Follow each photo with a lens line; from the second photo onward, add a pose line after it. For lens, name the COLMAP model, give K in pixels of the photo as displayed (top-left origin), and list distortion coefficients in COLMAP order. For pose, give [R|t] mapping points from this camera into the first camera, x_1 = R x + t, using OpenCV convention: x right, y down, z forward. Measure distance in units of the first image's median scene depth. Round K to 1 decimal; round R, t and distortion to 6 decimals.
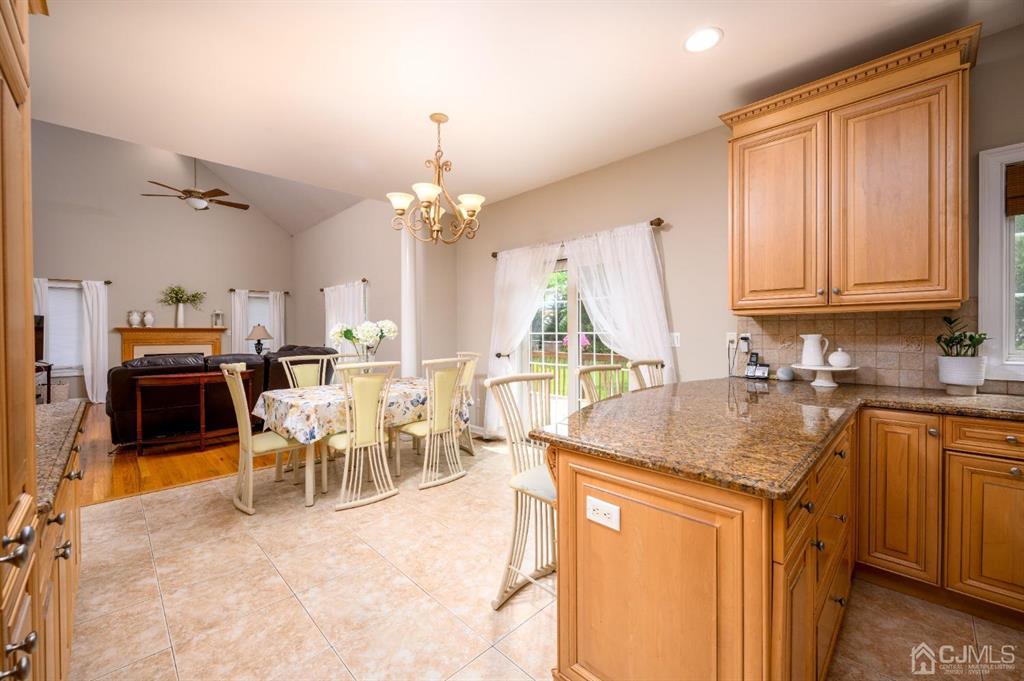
lens RADIAL K [[410.6, 0, 513.7], [0, 410.6, 333.1], [0, 0, 1]] dist [0.001328, 0.000734]
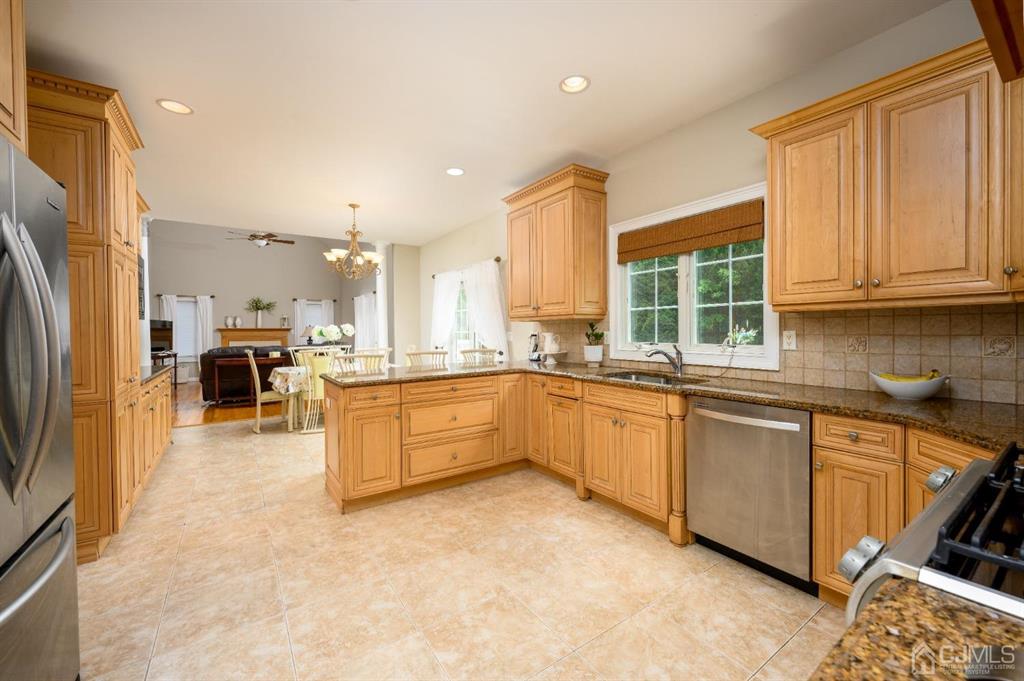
lens RADIAL K [[410.6, 0, 513.9], [0, 410.6, 332.7], [0, 0, 1]] dist [0.001328, 0.000734]
pose [[0.983680, -0.002142, -0.179913, 0.770769], [0.002989, 0.999986, 0.004439, -0.003546], [0.179901, -0.004905, 0.983673, -0.553463]]
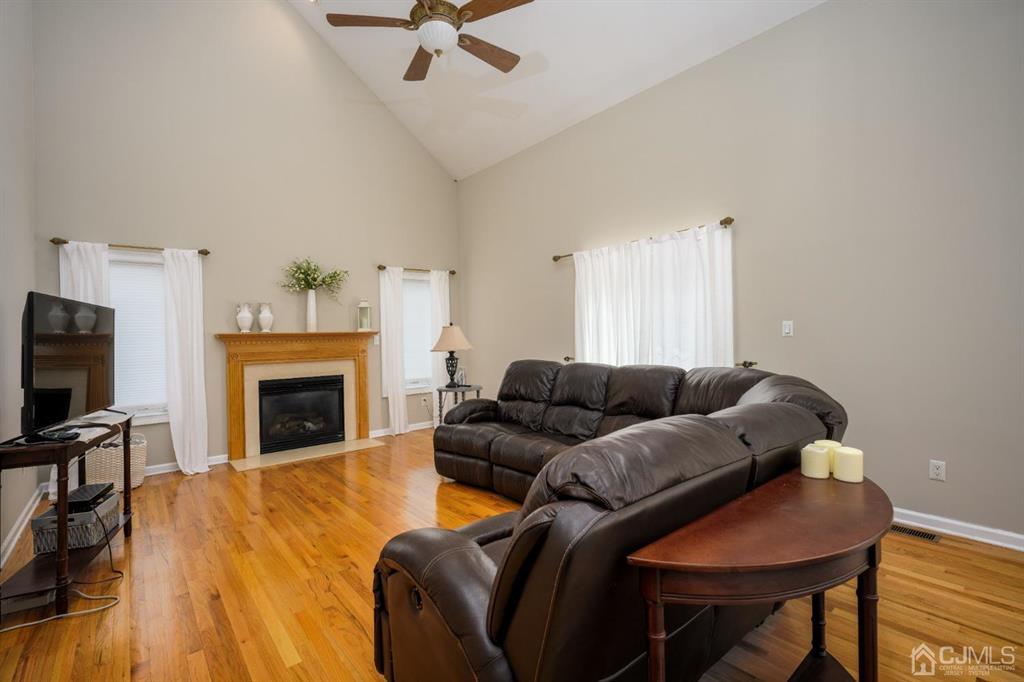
lens RADIAL K [[473.2, 0, 514.3], [0, 473.2, 336.0], [0, 0, 1]] dist [0.004049, 0.001503]
pose [[0.995961, -0.017113, -0.088145, -1.342525], [0.016797, 0.999850, -0.004321, -0.001154], [0.088206, 0.002823, 0.996098, 1.045335]]
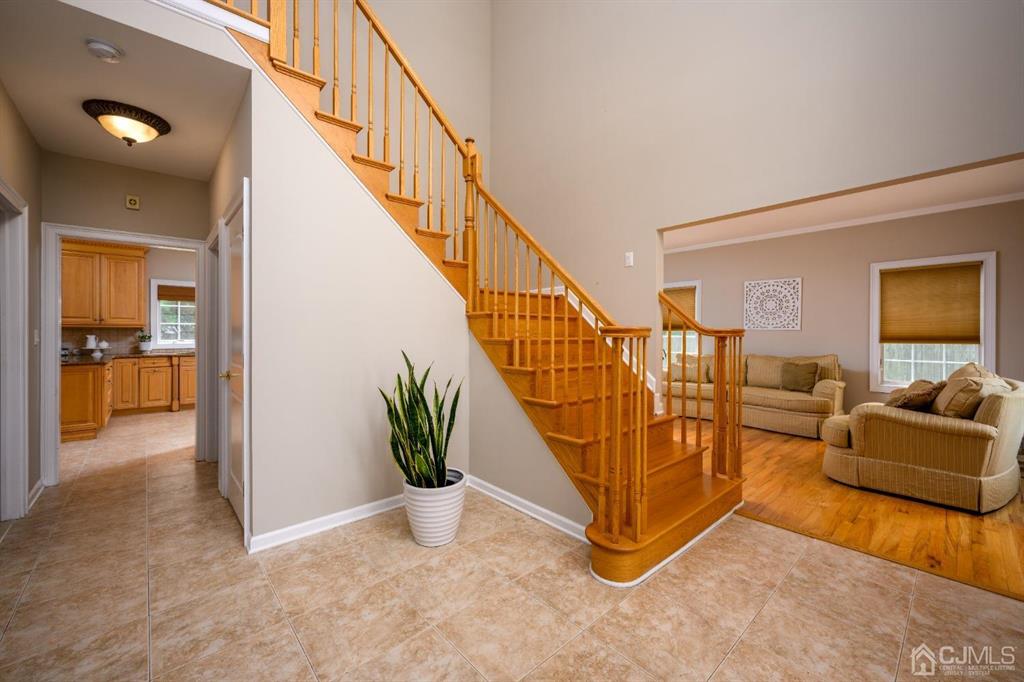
lens RADIAL K [[410.6, 0, 519.3], [0, 410.6, 331.5], [0, 0, 1]] dist [0.001328, 0.000734]
pose [[0.047390, 0.006174, 0.998857, -1.440693], [0.002665, 0.999977, -0.006307, 0.004296], [-0.998873, 0.002961, 0.047372, -1.498372]]
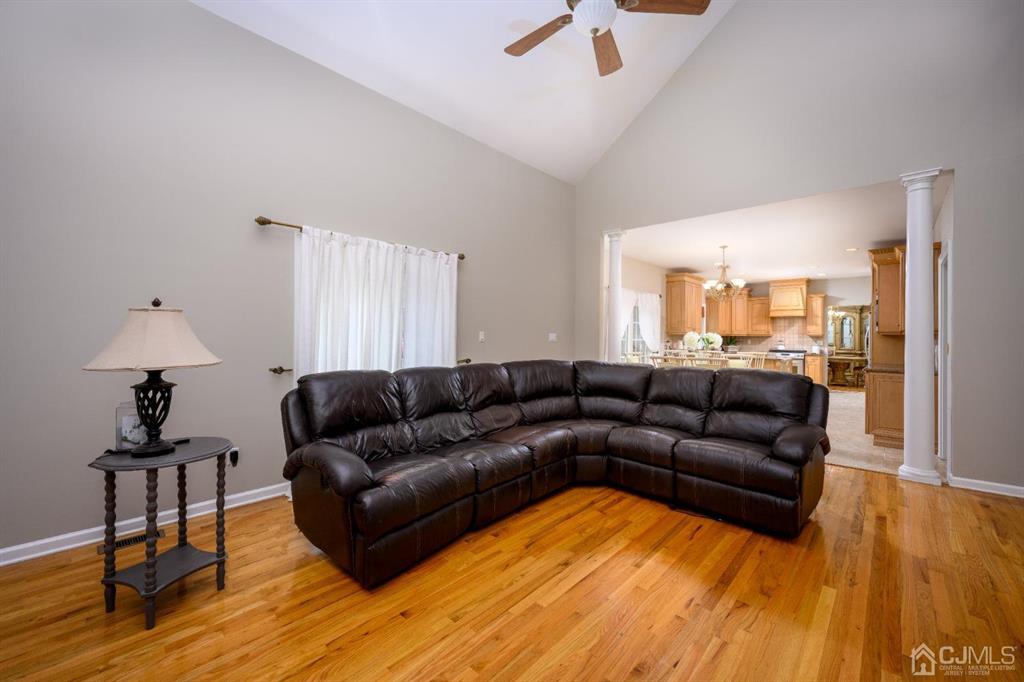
lens RADIAL K [[410.6, 0, 516.3], [0, 410.6, 336.1], [0, 0, 1]] dist [0.001328, 0.000734]
pose [[-0.047986, 0.007610, 0.998819, -2.413953], [-0.001947, 0.999968, -0.007712, -0.003512], [-0.998846, -0.002314, -0.047969, 2.259019]]
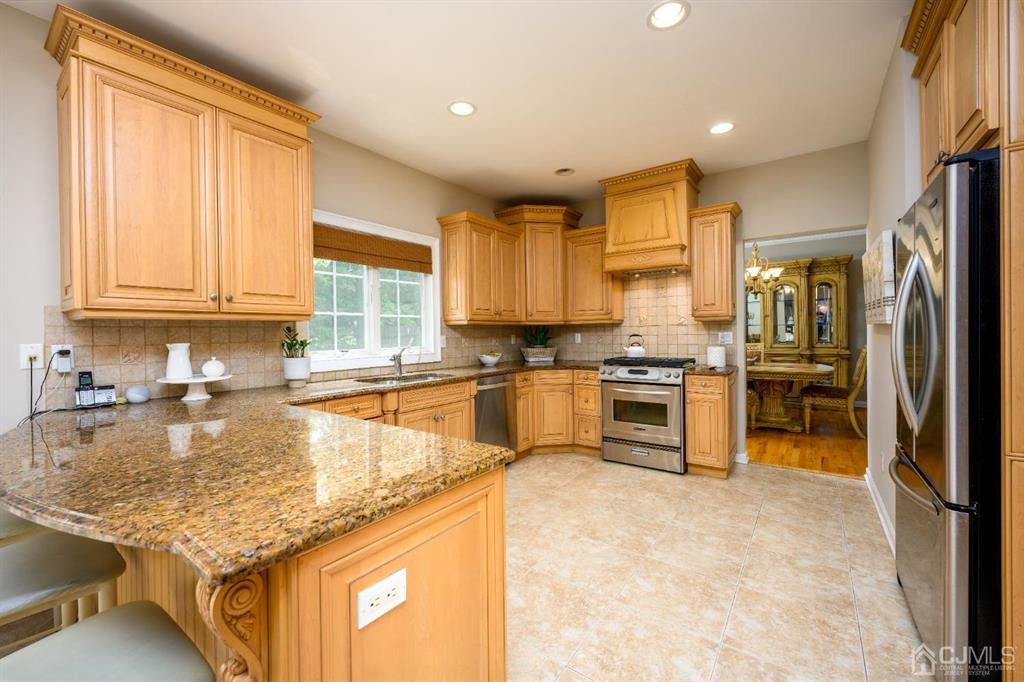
lens RADIAL K [[408.6, 0, 514.3], [0, 408.6, 333.6], [0, 0, 1]] dist [0.001990, 0.000088]
pose [[-0.159697, 0.005250, 0.987152, -0.217863], [0.019031, 0.999816, -0.002239, -0.002007], [-0.986983, 0.018429, -0.159768, 0.378418]]
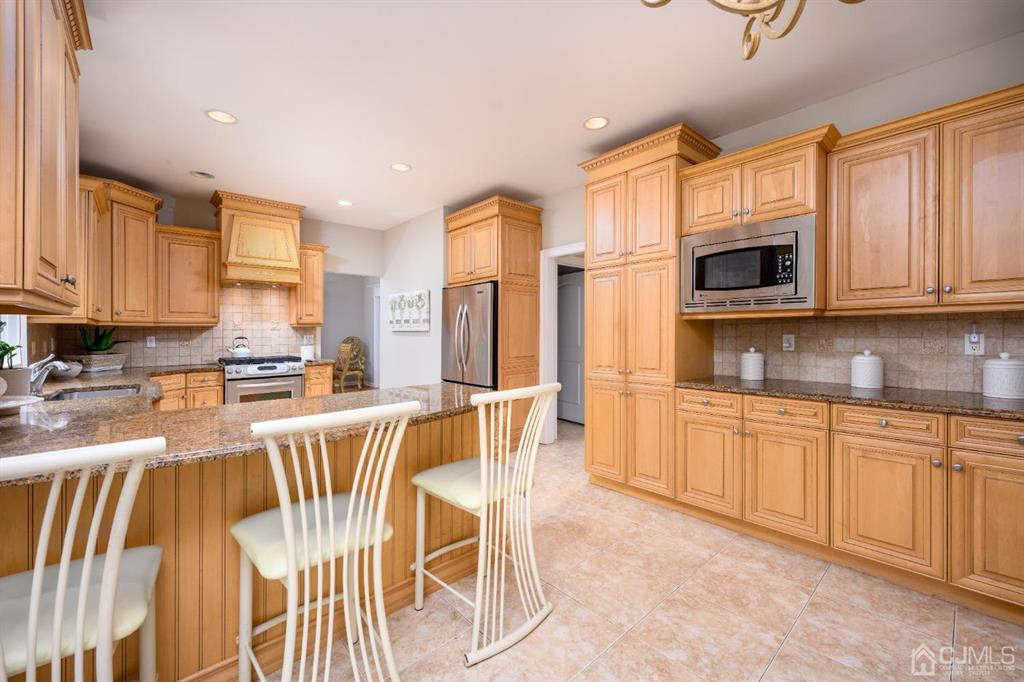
lens RADIAL K [[410.6, 0, 507.2], [0, 410.6, 341.7], [0, 0, 1]] dist [0.001328, 0.000734]
pose [[-0.998035, 0.011328, 0.061623, -0.008519], [0.013048, 0.999534, 0.027581, -0.006948], [-0.061282, 0.028331, -0.997718, 1.282234]]
